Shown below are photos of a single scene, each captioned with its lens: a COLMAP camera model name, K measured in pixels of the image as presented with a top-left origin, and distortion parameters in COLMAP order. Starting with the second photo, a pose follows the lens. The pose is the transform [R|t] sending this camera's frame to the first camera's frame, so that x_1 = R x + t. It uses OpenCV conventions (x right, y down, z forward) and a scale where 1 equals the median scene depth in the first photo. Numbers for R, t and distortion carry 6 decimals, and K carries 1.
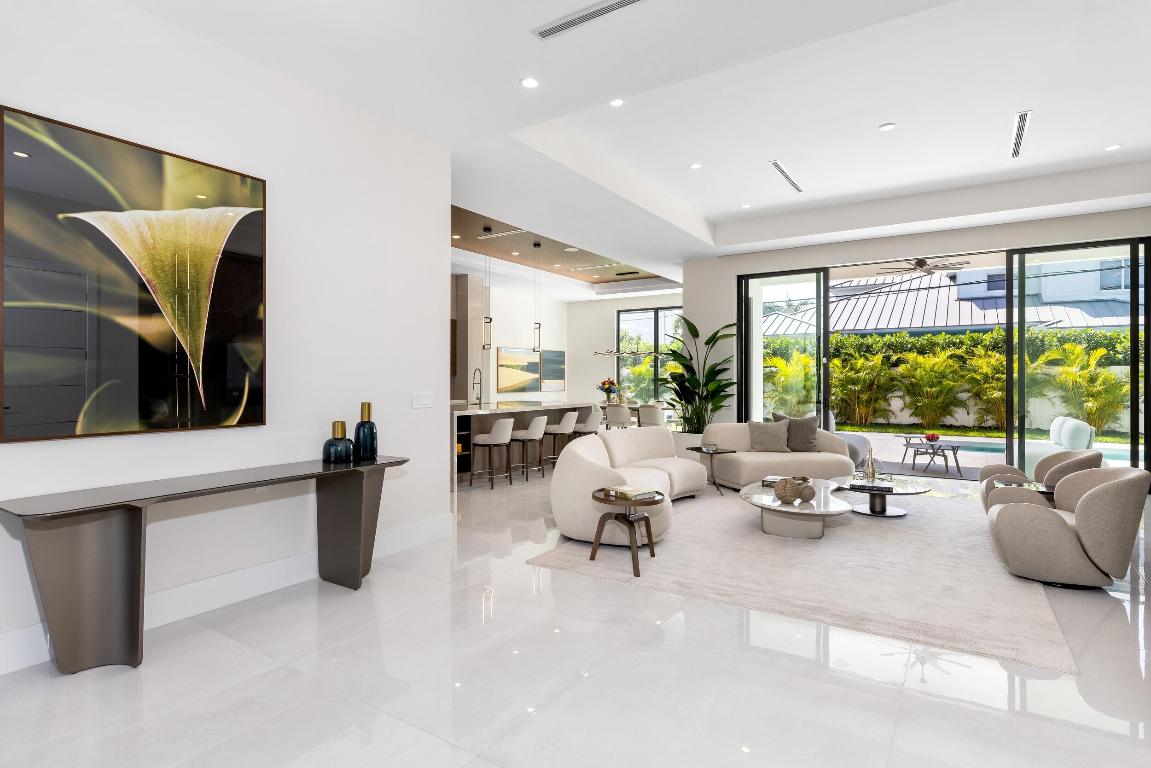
lens RADIAL K [[600.0, 0, 575.7], [0, 600.0, 375.8], [0, 0, 1]] dist [0.007665, 0.000493]
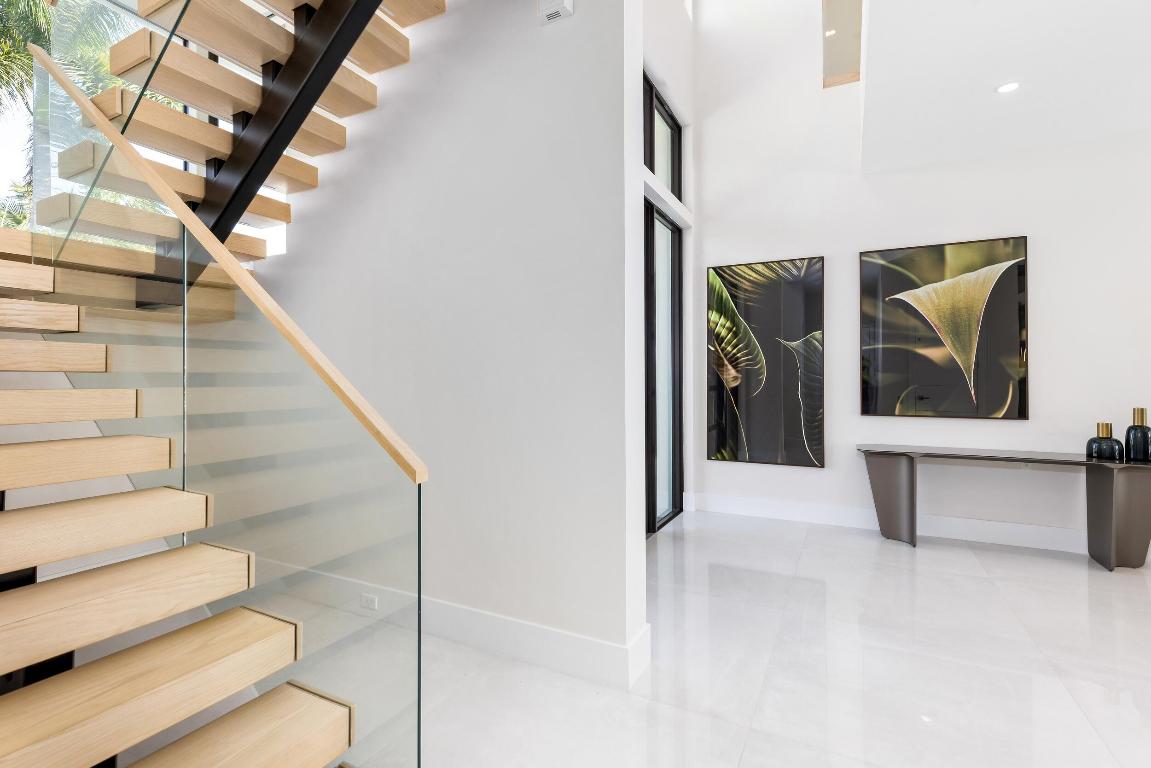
lens RADIAL K [[526.9, 0, 577.2], [0, 526.9, 379.6], [0, 0, 1]] dist [0.004625, -0.000183]
pose [[0.095836, -0.003298, -0.995392, 0.596564], [0.002328, 0.999993, -0.003089, -0.006496], [0.995394, -0.002021, 0.095843, -0.109740]]
